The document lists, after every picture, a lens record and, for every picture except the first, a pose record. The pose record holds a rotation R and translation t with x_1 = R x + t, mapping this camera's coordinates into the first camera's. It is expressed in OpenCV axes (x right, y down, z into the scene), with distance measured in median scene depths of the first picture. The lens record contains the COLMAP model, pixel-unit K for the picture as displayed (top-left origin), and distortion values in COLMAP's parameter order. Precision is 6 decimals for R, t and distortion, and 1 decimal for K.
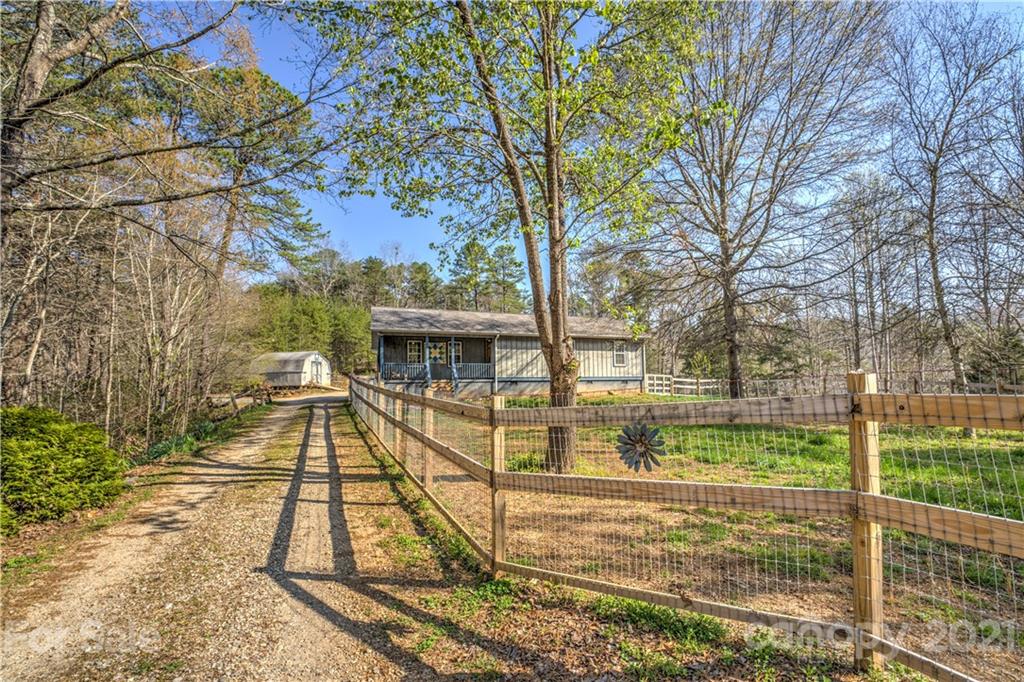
lens RADIAL K [[416.4, 0, 509.4], [0, 416.4, 346.2], [0, 0, 1]] dist [-0.028225, 0.000559]
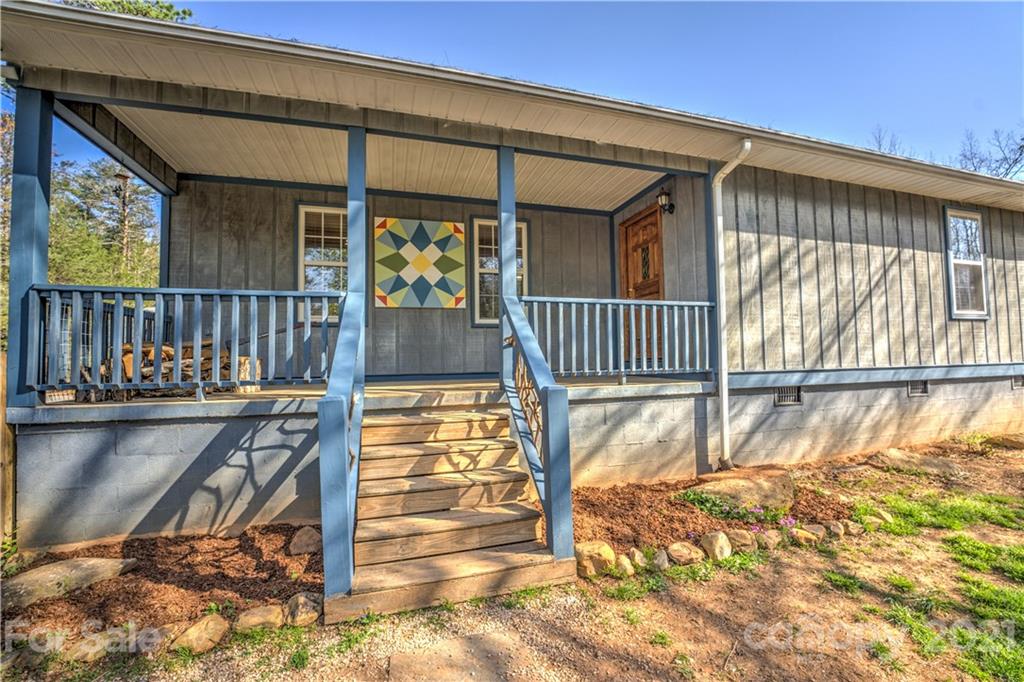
lens RADIAL K [[416.4, 0, 509.4], [0, 416.4, 346.2], [0, 0, 1]] dist [-0.028225, 0.000559]
pose [[0.999193, 0.001721, -0.040129, -0.117719], [0.001422, 0.996940, 0.078158, 0.043623], [0.040141, -0.078152, 0.996133, 0.755782]]
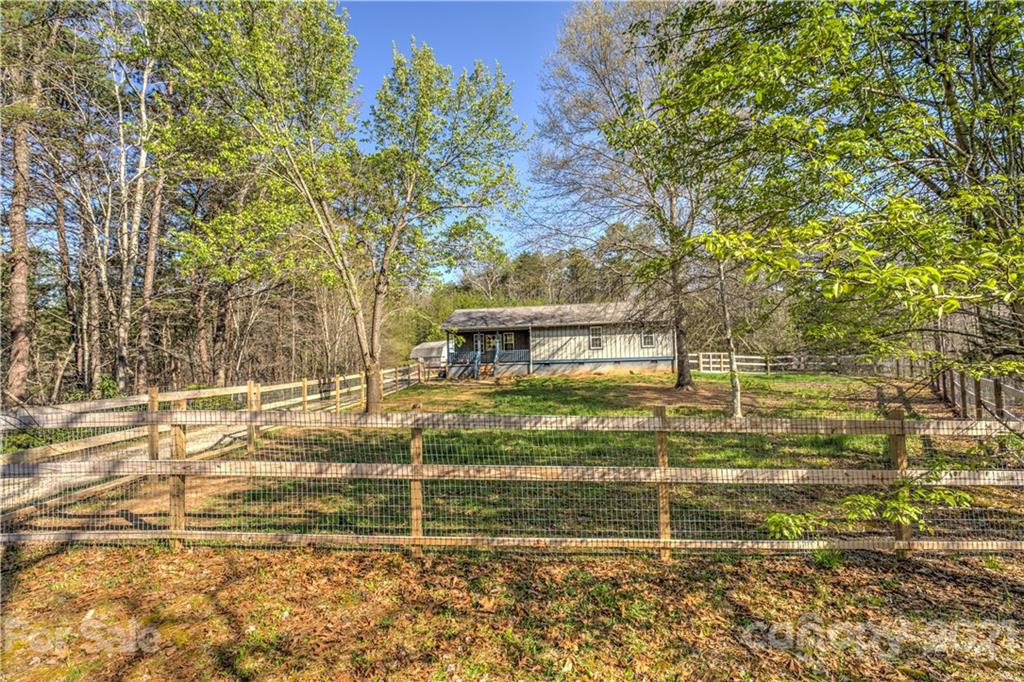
lens RADIAL K [[416.4, 0, 509.4], [0, 416.4, 346.2], [0, 0, 1]] dist [-0.028225, 0.000559]
pose [[0.892925, -0.033822, -0.448933, 0.443781], [0.061238, 0.997031, 0.046688, -0.029883], [0.446021, -0.069181, 0.892345, -0.141365]]
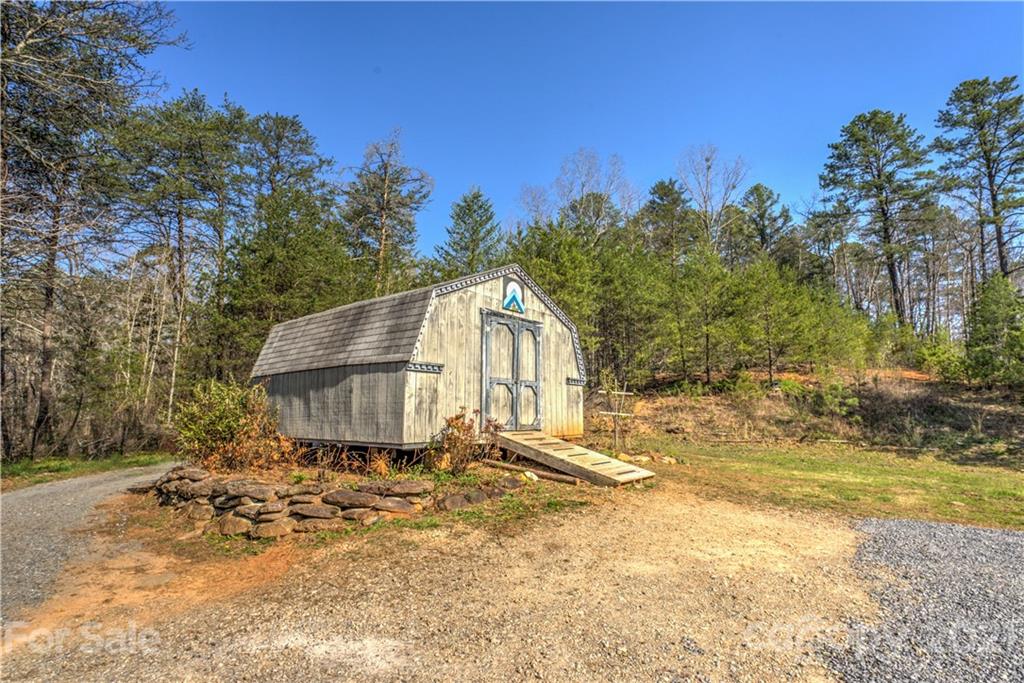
lens RADIAL K [[479.9, 0, 512.0], [0, 479.9, 341.5], [0, 0, 1]] dist [-0.036245, 0.000204]
pose [[0.825062, -0.048110, -0.562990, -0.540204], [0.027357, 0.998601, -0.045243, 0.095908], [0.564379, 0.021926, 0.825224, 1.300274]]
